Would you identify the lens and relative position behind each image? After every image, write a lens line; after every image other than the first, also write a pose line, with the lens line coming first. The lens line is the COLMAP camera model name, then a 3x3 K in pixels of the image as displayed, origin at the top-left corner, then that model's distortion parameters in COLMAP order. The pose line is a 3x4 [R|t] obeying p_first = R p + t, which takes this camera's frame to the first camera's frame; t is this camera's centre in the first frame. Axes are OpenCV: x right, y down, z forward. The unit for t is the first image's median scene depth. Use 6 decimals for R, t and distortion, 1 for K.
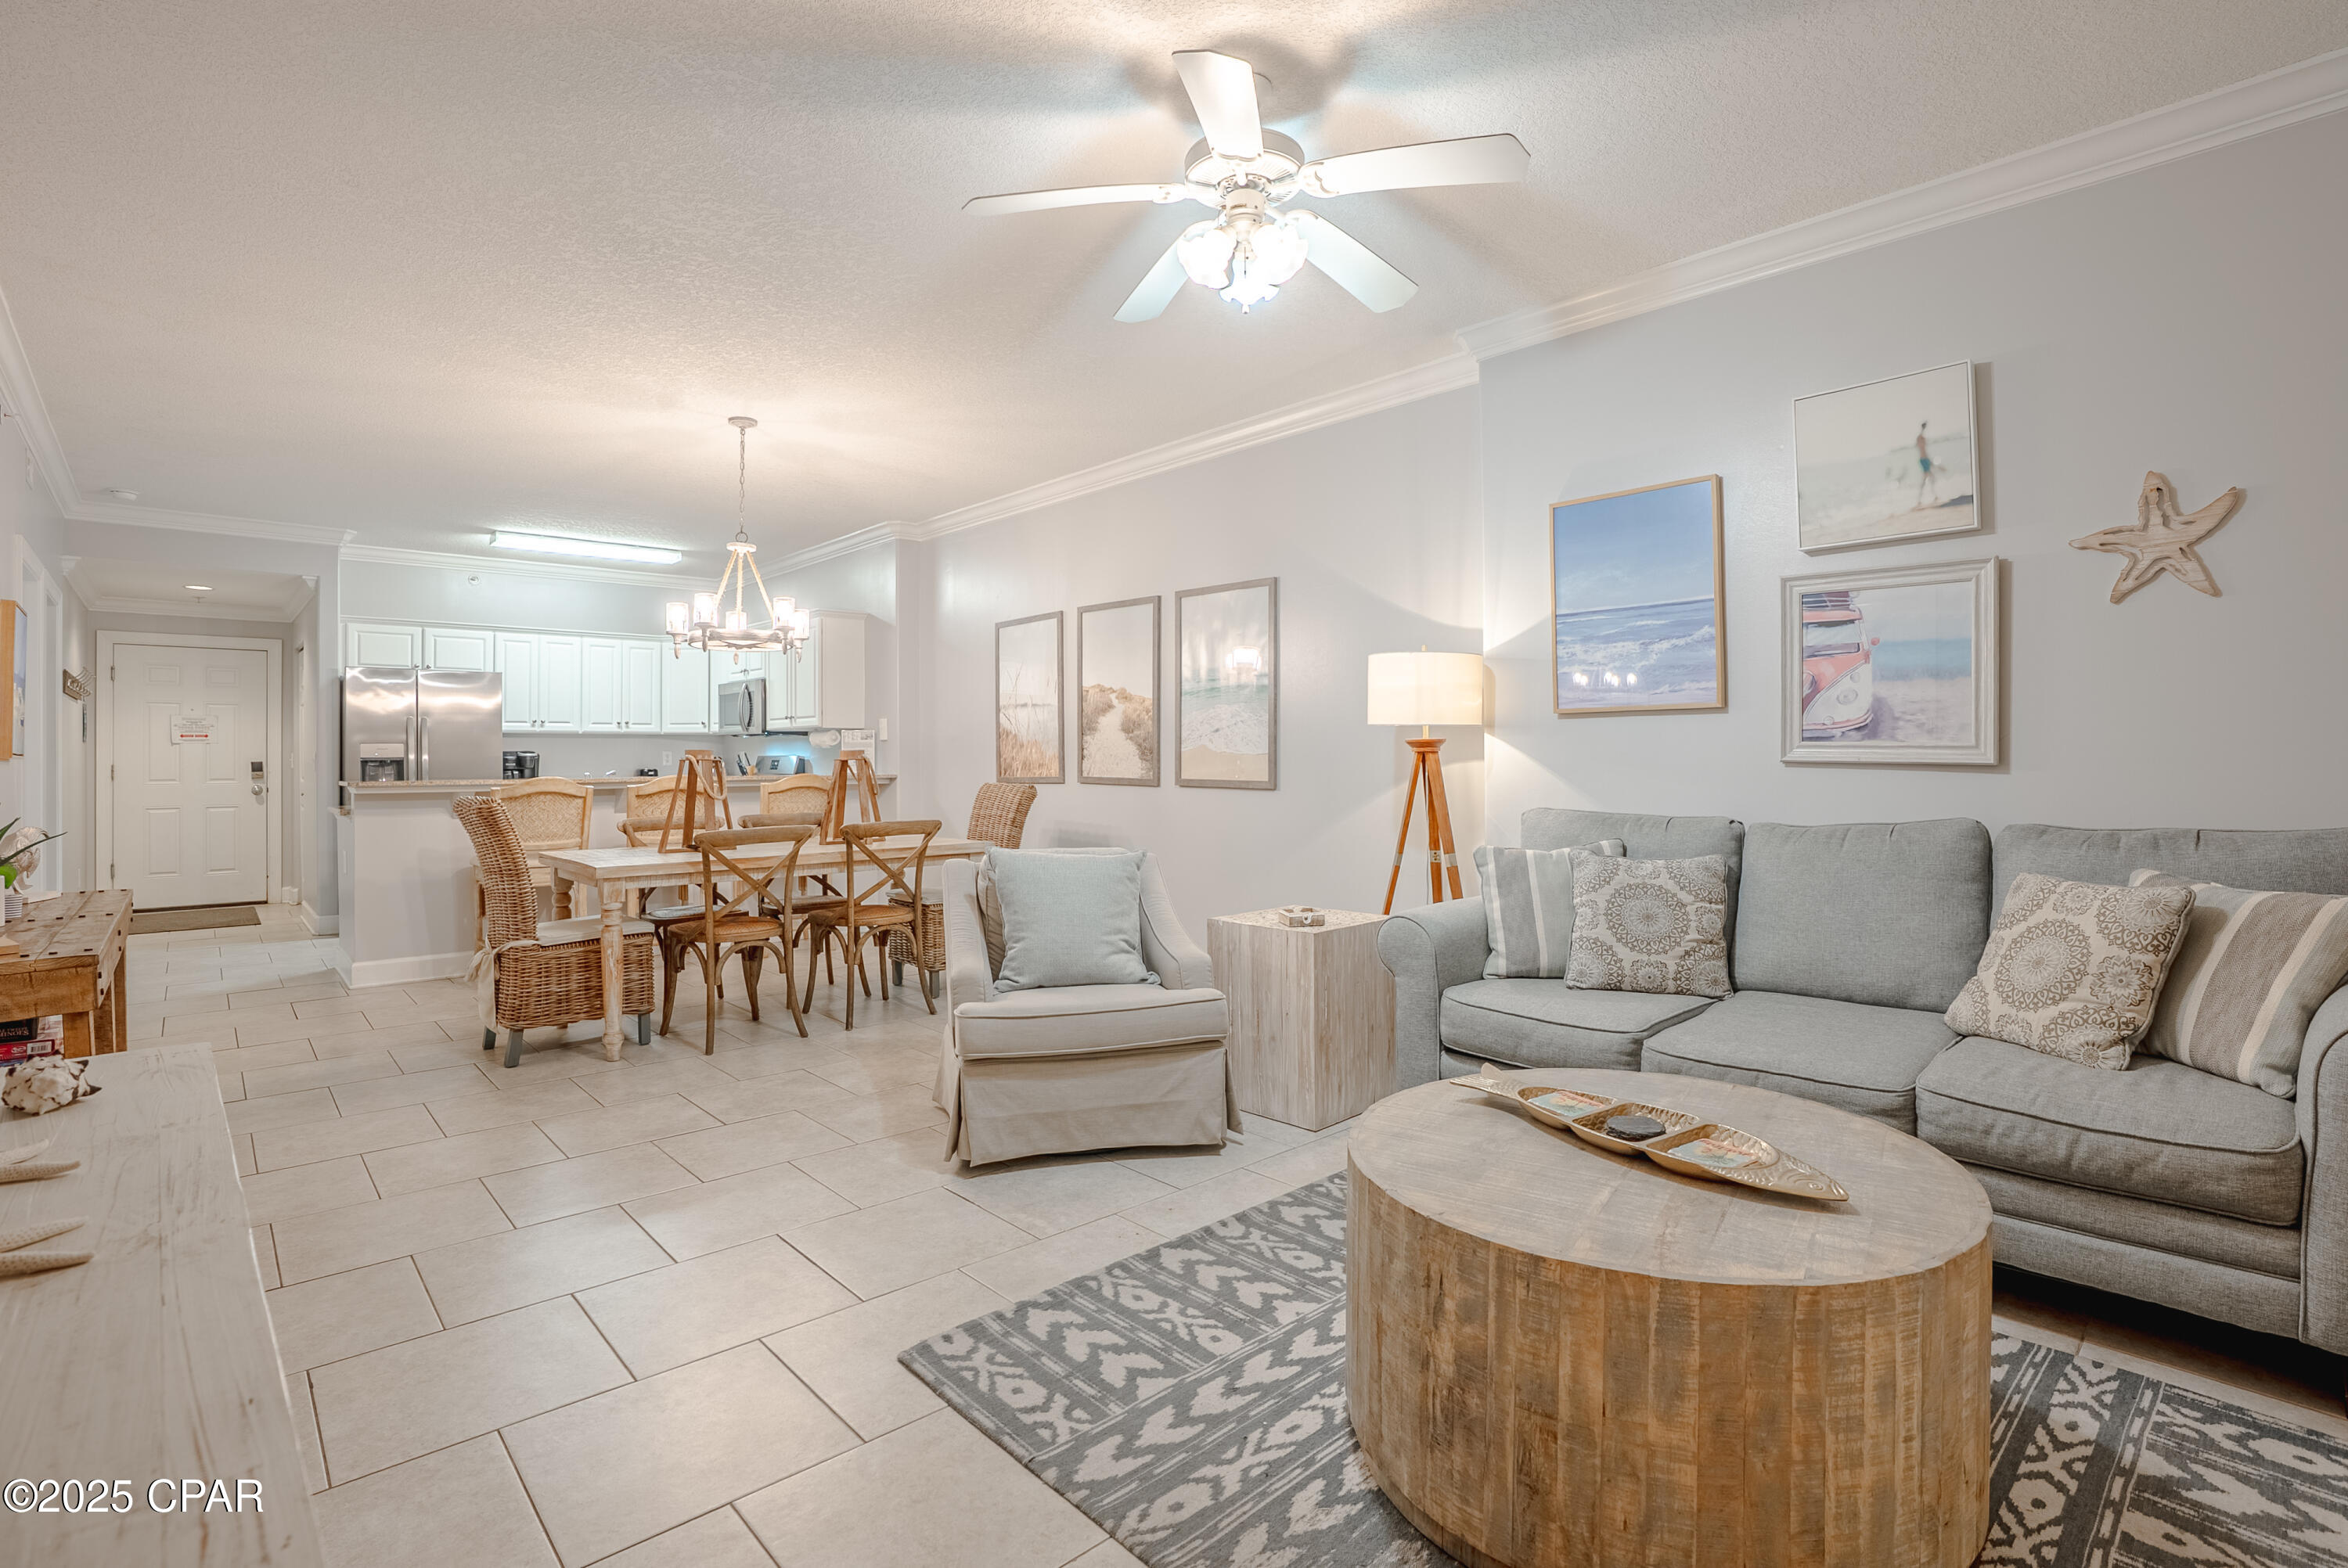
lens RADIAL K [[1110.6, 0, 1185.5], [0, 1110.6, 749.1], [0, 0, 1]] dist [-0.069693, 0.028882]
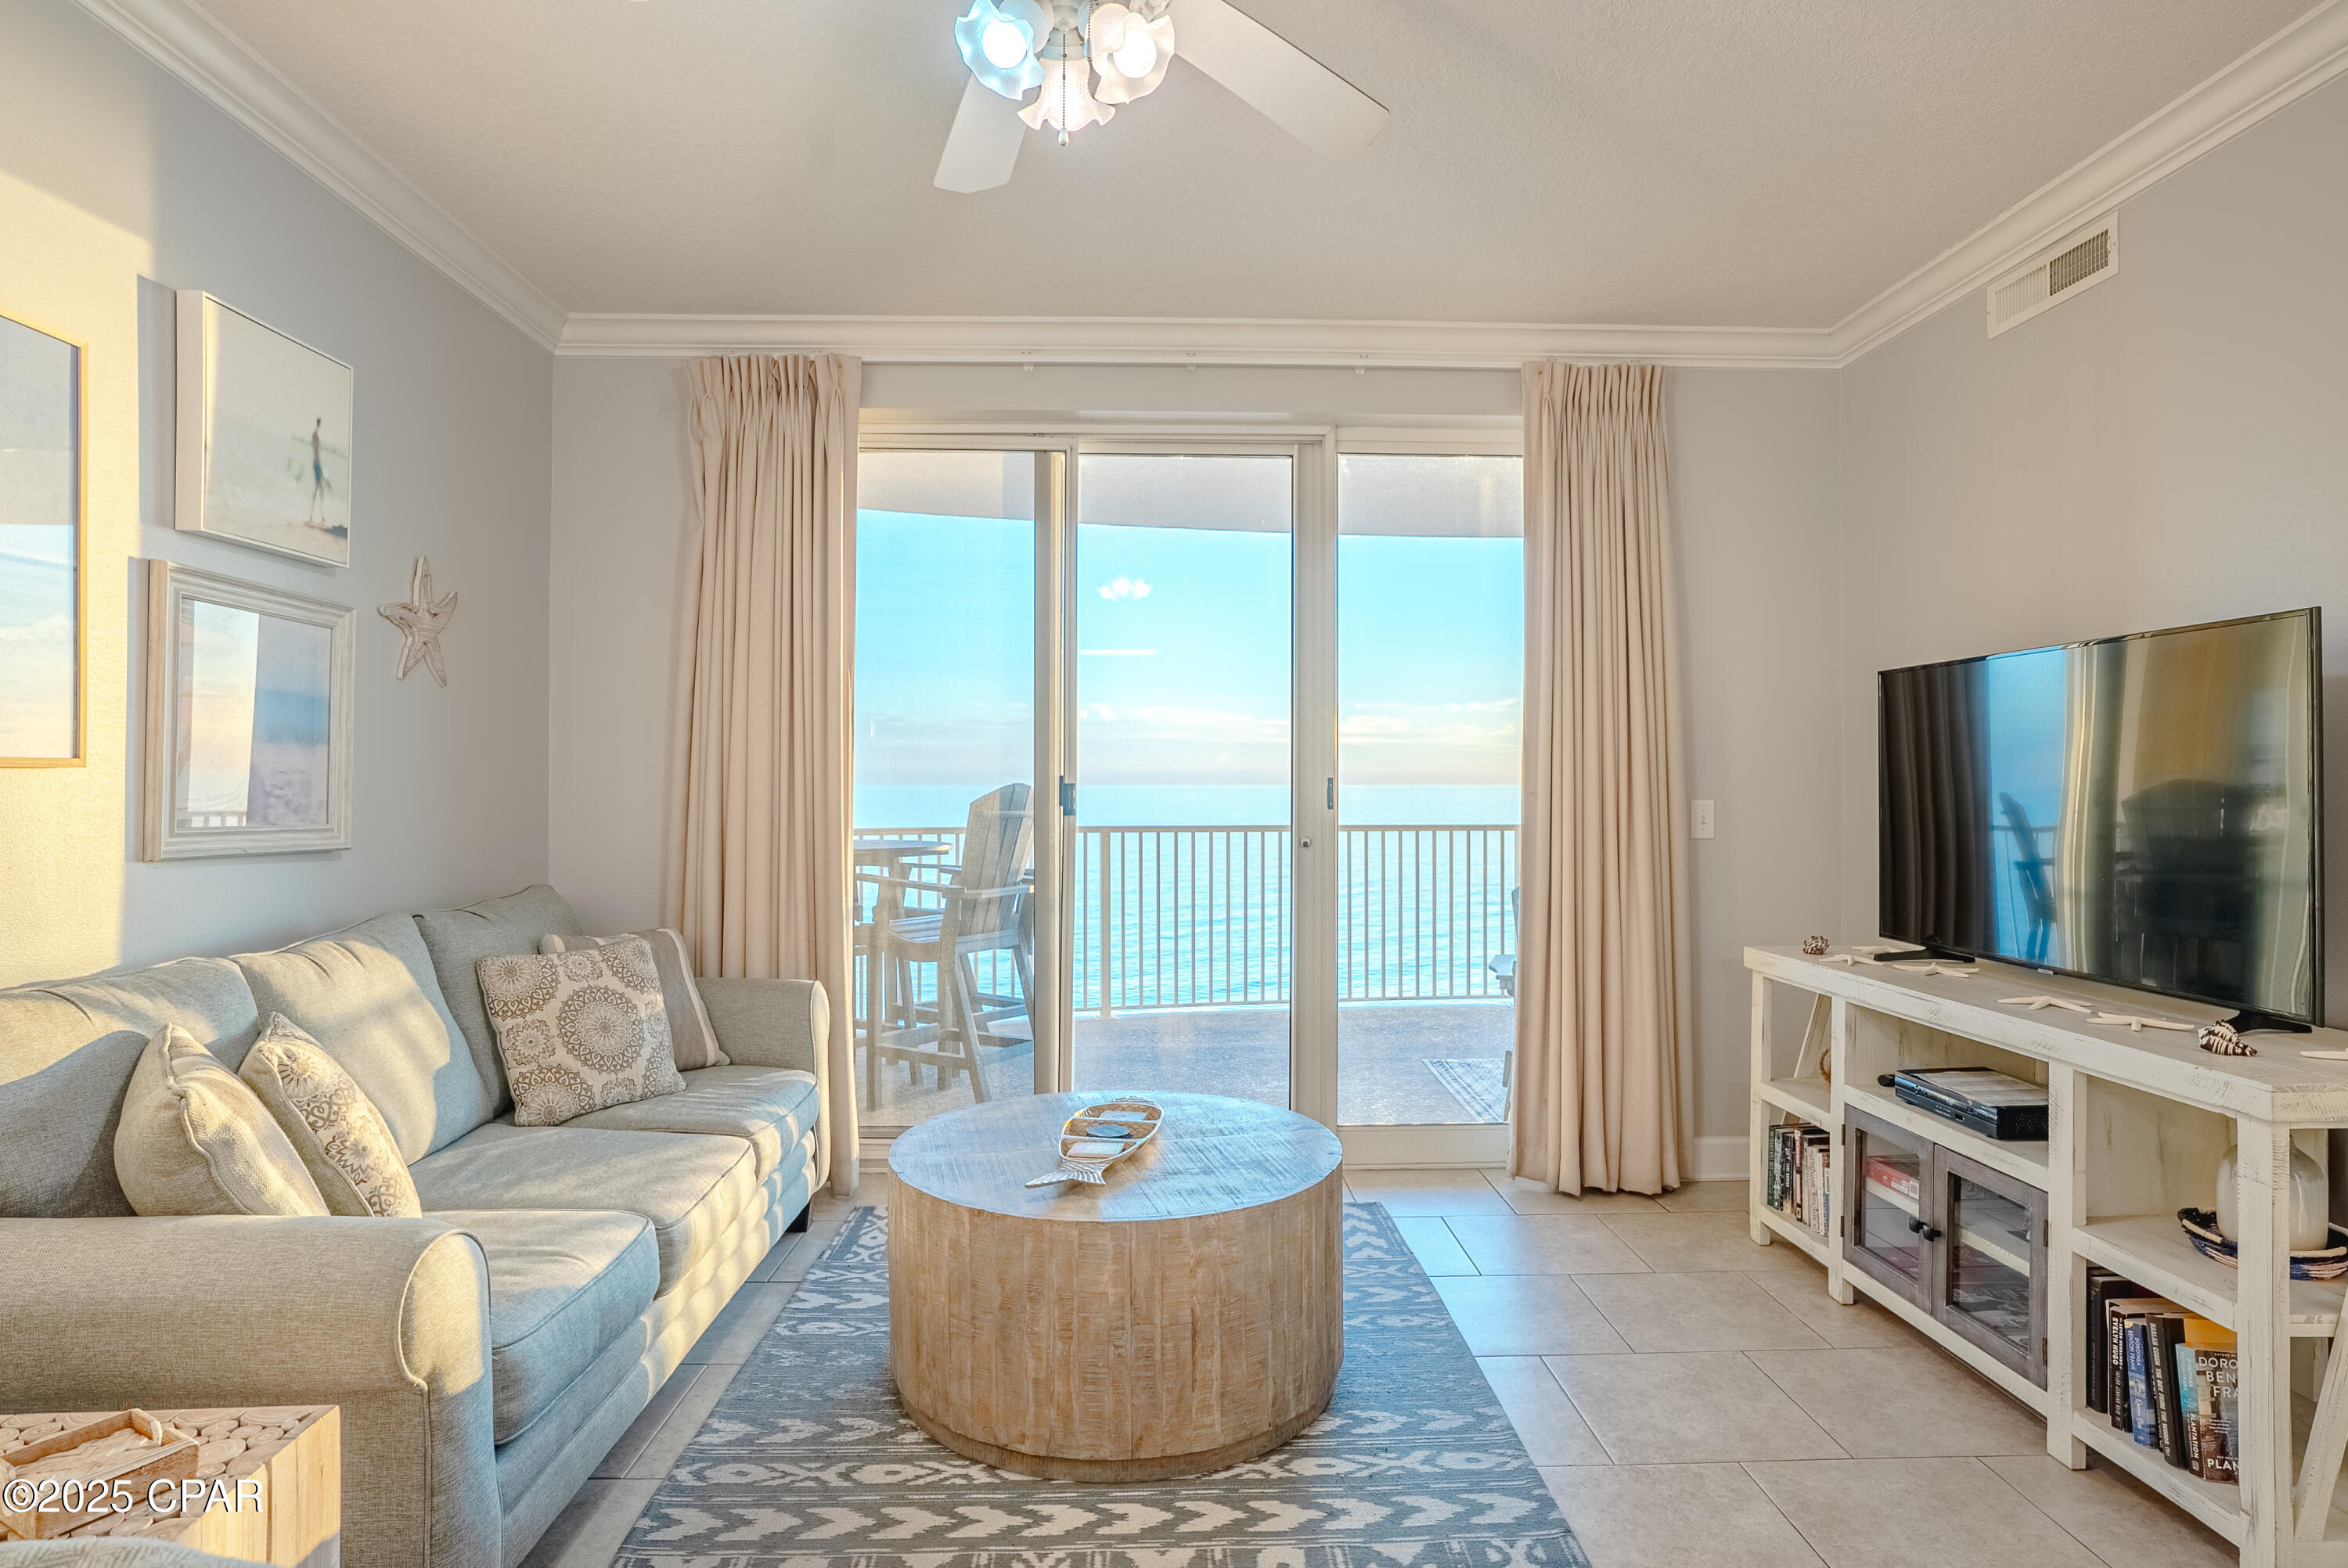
lens RADIAL K [[1273.3, 0, 1185.3], [0, 1273.3, 780.3], [0, 0, 1]] dist [-0.053293, 0.030834]
pose [[-0.755010, 0.007830, 0.655667, -0.300645], [-0.000574, 0.999920, -0.012602, -0.021473], [-0.655713, -0.009891, -0.754945, 0.984624]]
